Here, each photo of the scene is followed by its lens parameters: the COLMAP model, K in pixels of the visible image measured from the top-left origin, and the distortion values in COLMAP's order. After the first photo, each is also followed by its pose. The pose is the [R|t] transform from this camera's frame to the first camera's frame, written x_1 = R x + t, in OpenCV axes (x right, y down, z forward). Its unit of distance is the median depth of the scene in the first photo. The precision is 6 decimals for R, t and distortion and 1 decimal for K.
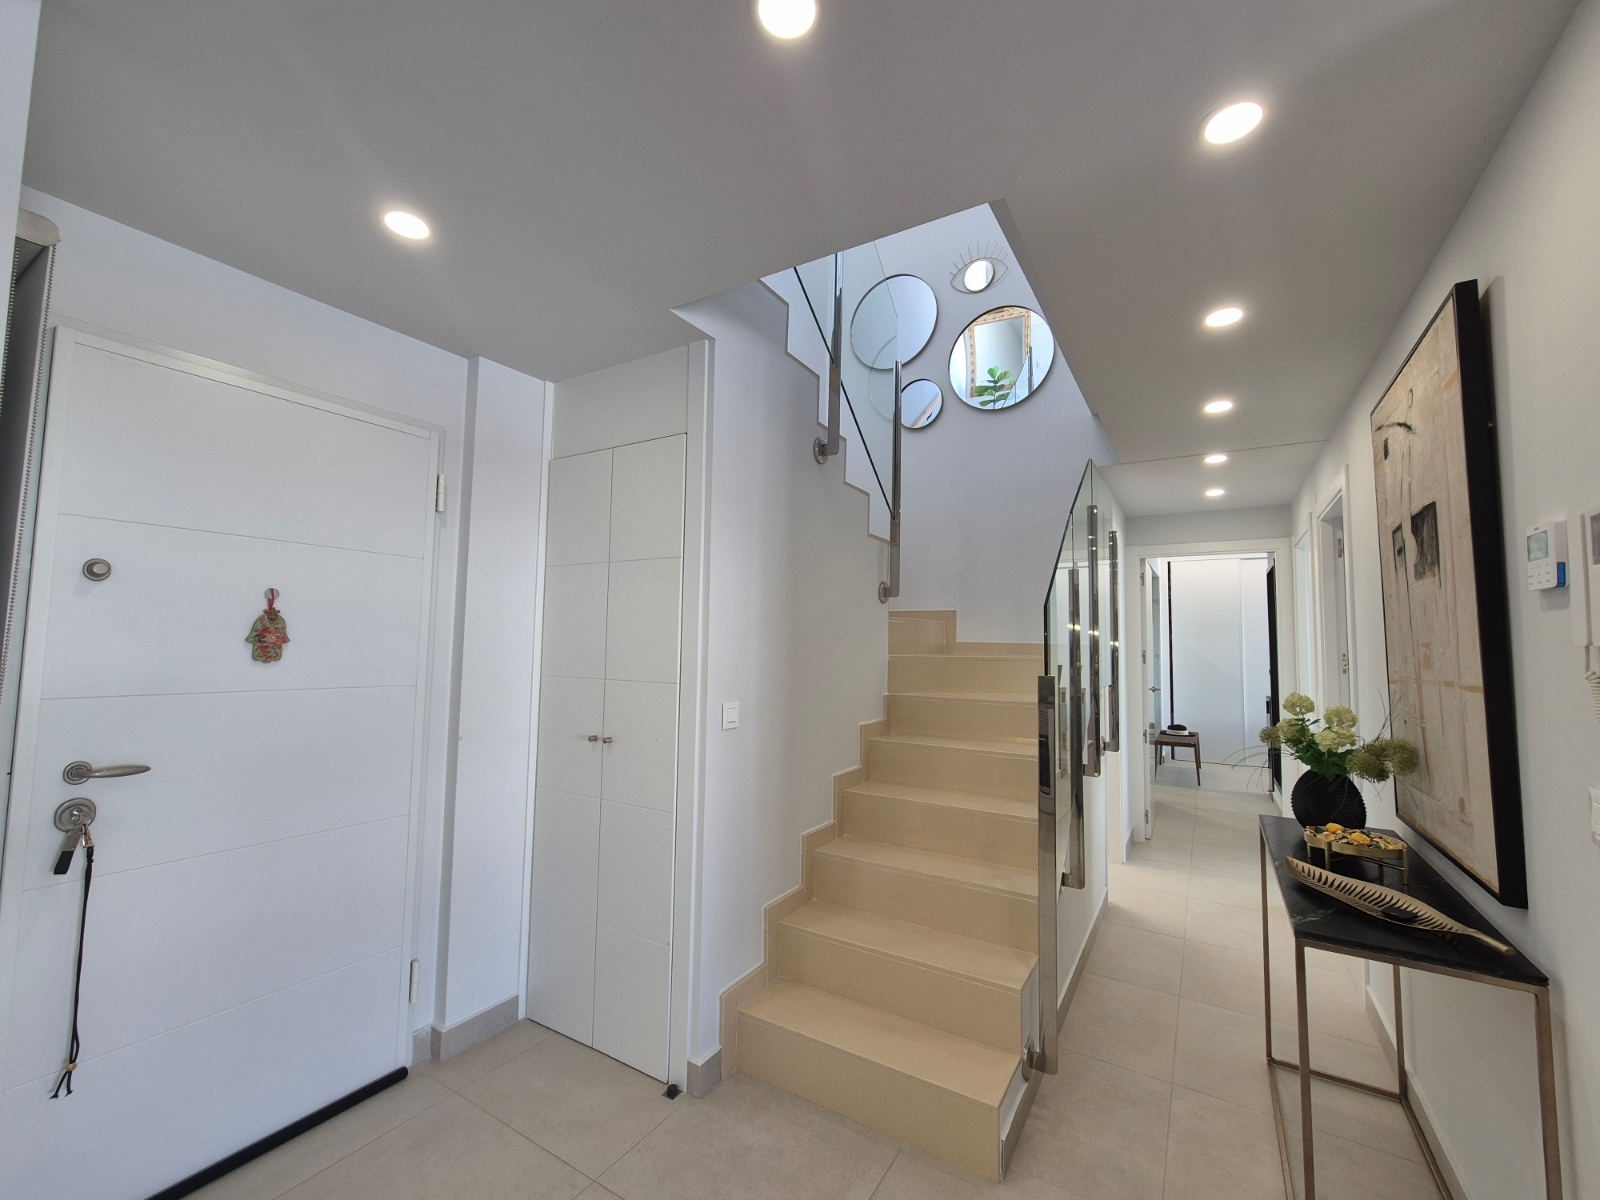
lens RADIAL K [[658.1, 0, 807.0], [0, 658.1, 604.2], [0, 0, 1]] dist [0.000838, 0.000234]
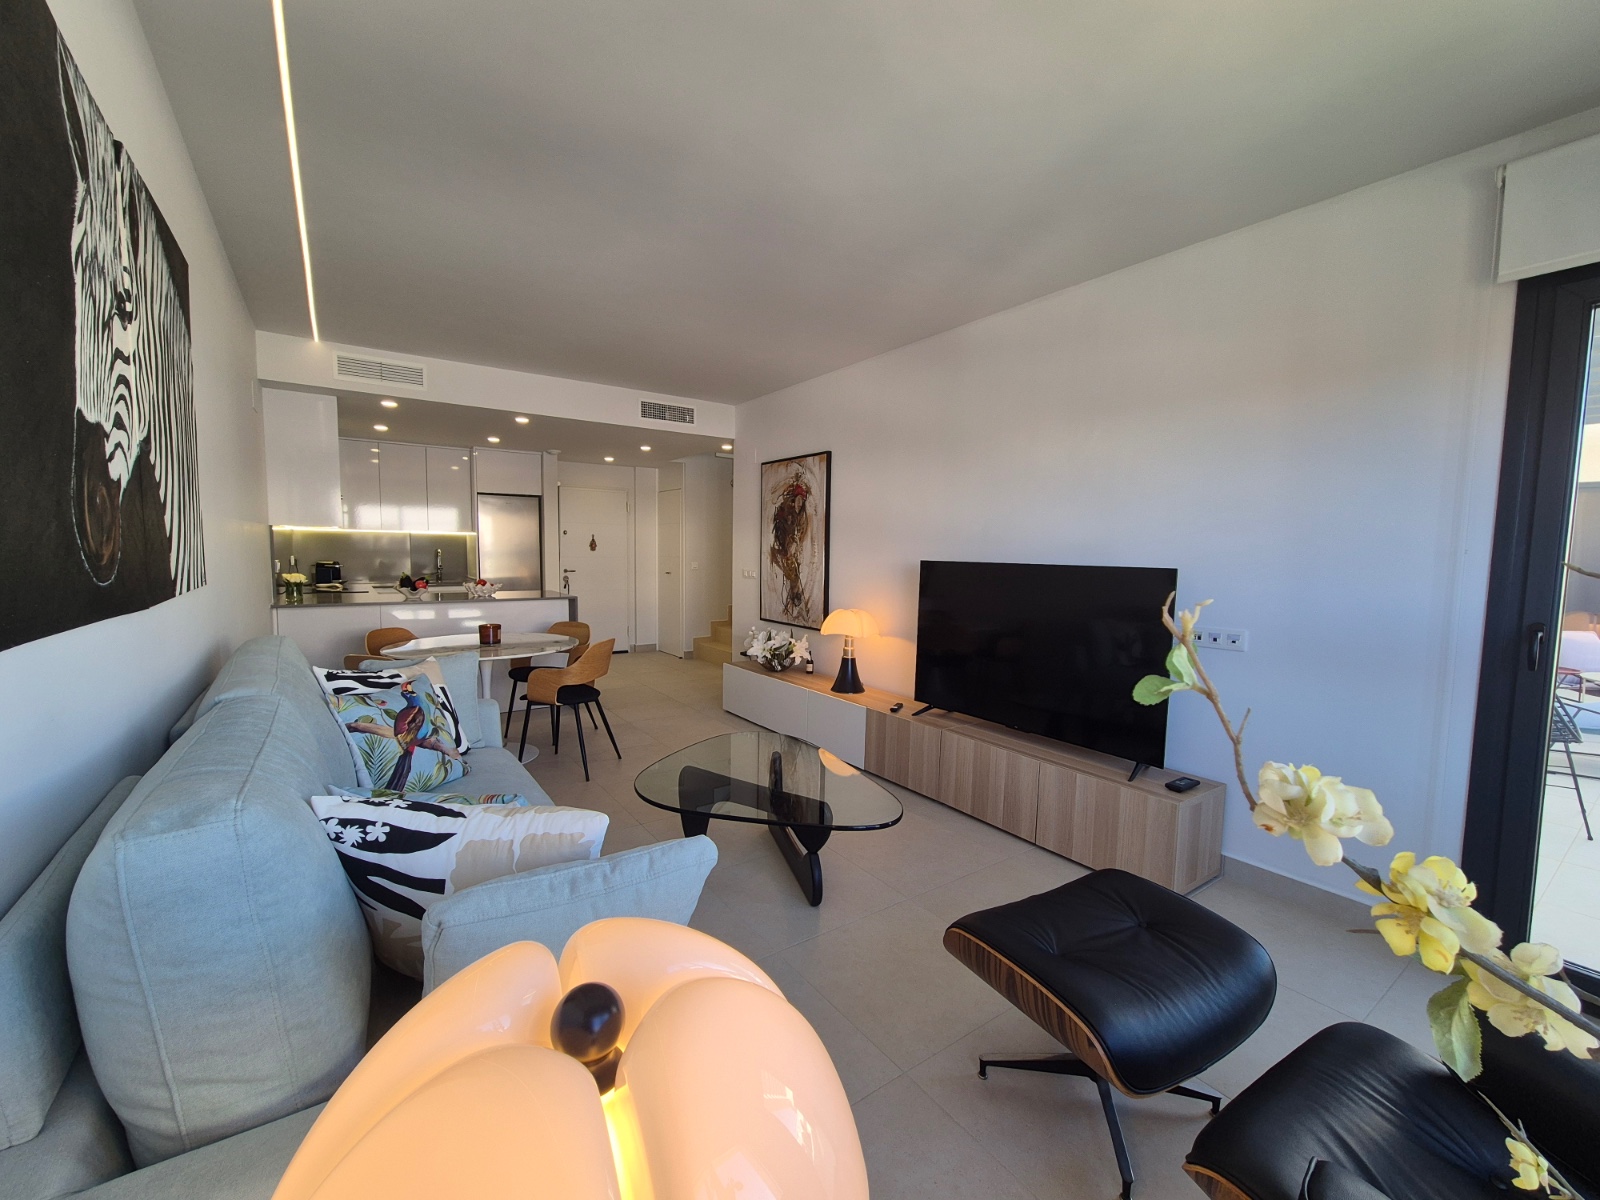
lens RADIAL K [[658.1, 0, 808.6], [0, 658.1, 602.4], [0, 0, 1]] dist [0.000838, 0.000234]
pose [[0.915632, 0.030260, -0.400877, 1.339323], [0.025753, 0.990700, 0.133603, -0.071933], [0.401192, -0.132655, 0.906338, -1.450532]]
